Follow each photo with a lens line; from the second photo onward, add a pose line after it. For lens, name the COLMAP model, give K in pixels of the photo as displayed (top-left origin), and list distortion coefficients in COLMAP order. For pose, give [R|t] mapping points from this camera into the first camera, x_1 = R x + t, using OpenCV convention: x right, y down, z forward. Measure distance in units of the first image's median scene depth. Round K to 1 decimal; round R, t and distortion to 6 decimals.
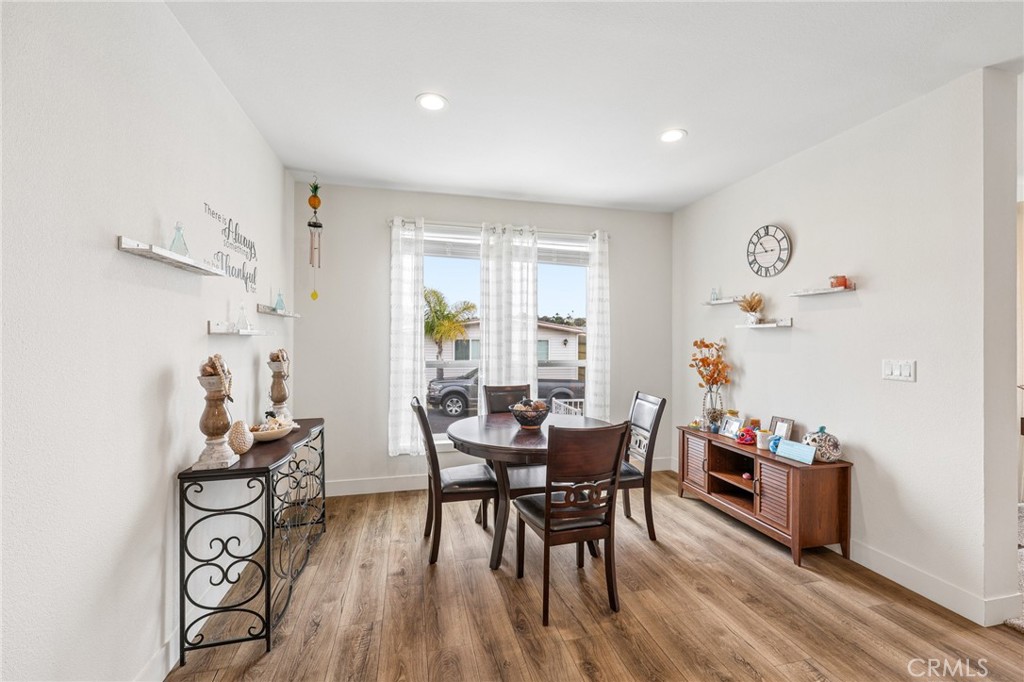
lens RADIAL K [[409.6, 0, 506.6], [0, 409.6, 338.7], [0, 0, 1]] dist [-0.001706, 0.000687]
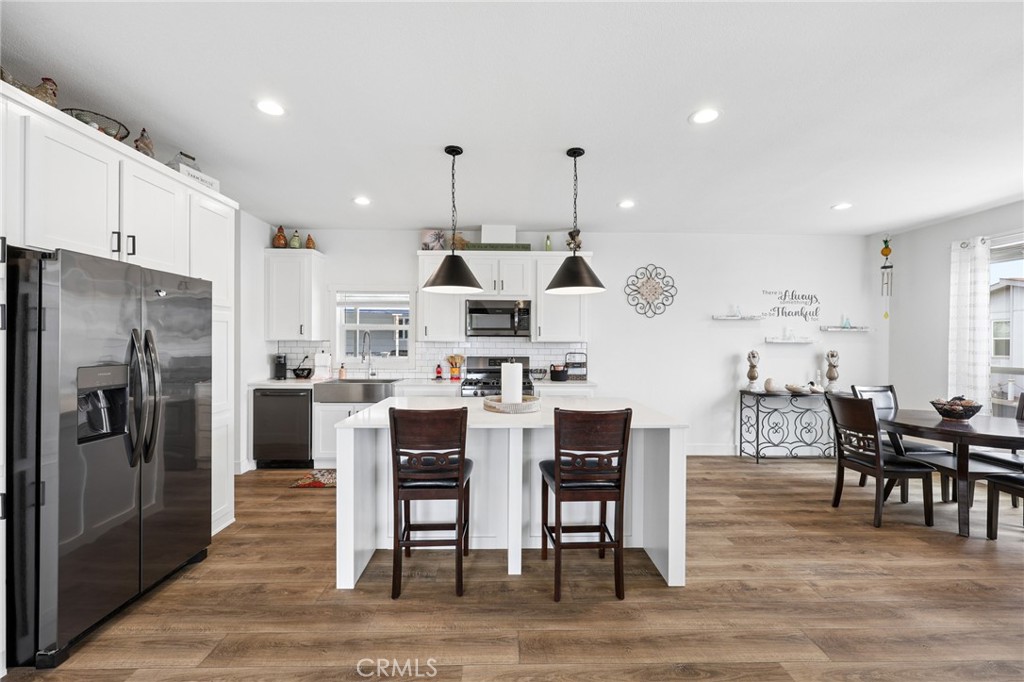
lens RADIAL K [[409.6, 0, 513.9], [0, 409.6, 343.6], [0, 0, 1]] dist [-0.001706, 0.000687]
pose [[-0.205686, -0.003662, -0.978611, 2.093616], [-0.009073, 0.999957, -0.001835, 0.014213], [0.978576, 0.008501, -0.205710, 0.012526]]
